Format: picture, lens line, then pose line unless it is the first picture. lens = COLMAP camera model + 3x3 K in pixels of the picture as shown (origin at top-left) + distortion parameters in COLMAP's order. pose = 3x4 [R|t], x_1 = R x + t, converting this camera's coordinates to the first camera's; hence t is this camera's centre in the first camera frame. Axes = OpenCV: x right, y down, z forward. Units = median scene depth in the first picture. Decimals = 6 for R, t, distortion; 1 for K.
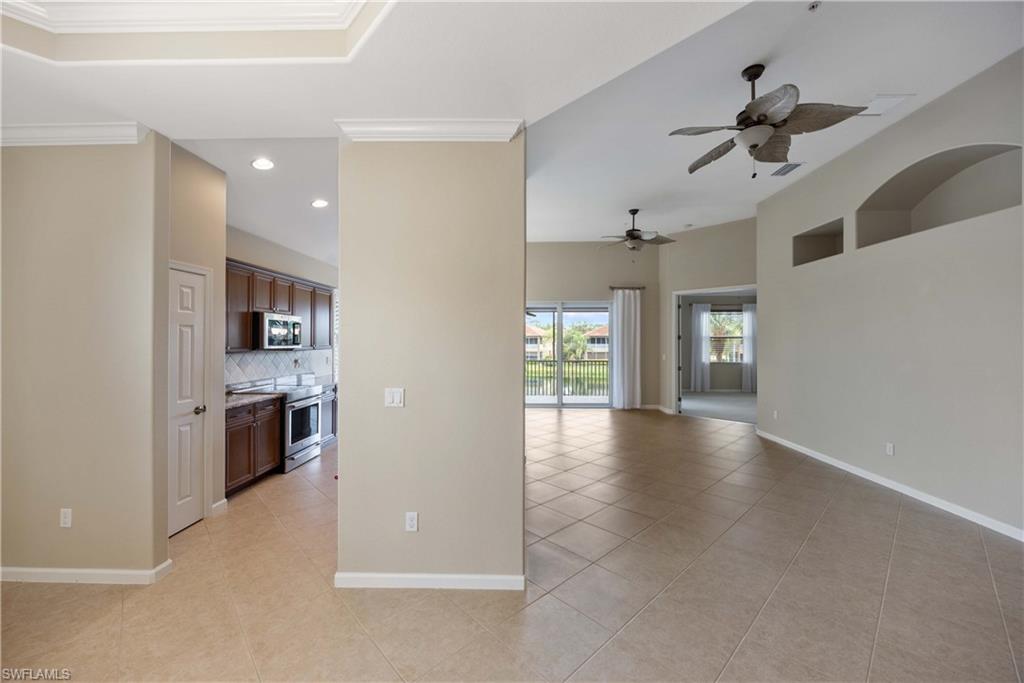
lens RADIAL K [[403.8, 0, 526.1], [0, 403.8, 340.9], [0, 0, 1]] dist [-0.002105, 0.000085]
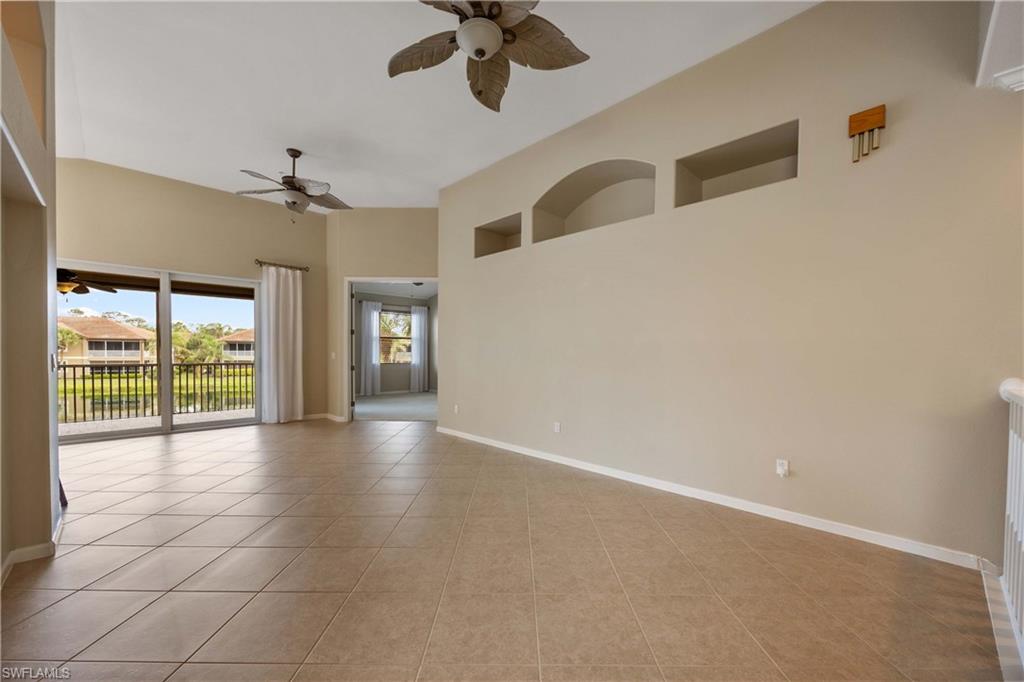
lens RADIAL K [[392.1, 0, 513.3], [0, 392.1, 360.9], [0, 0, 1]] dist [0.014785, -0.000070]
pose [[0.709949, -0.009056, 0.704195, 0.031043], [-0.010847, 0.999658, 0.023791, 0.027355], [-0.704170, -0.024529, 0.709608, 0.153671]]
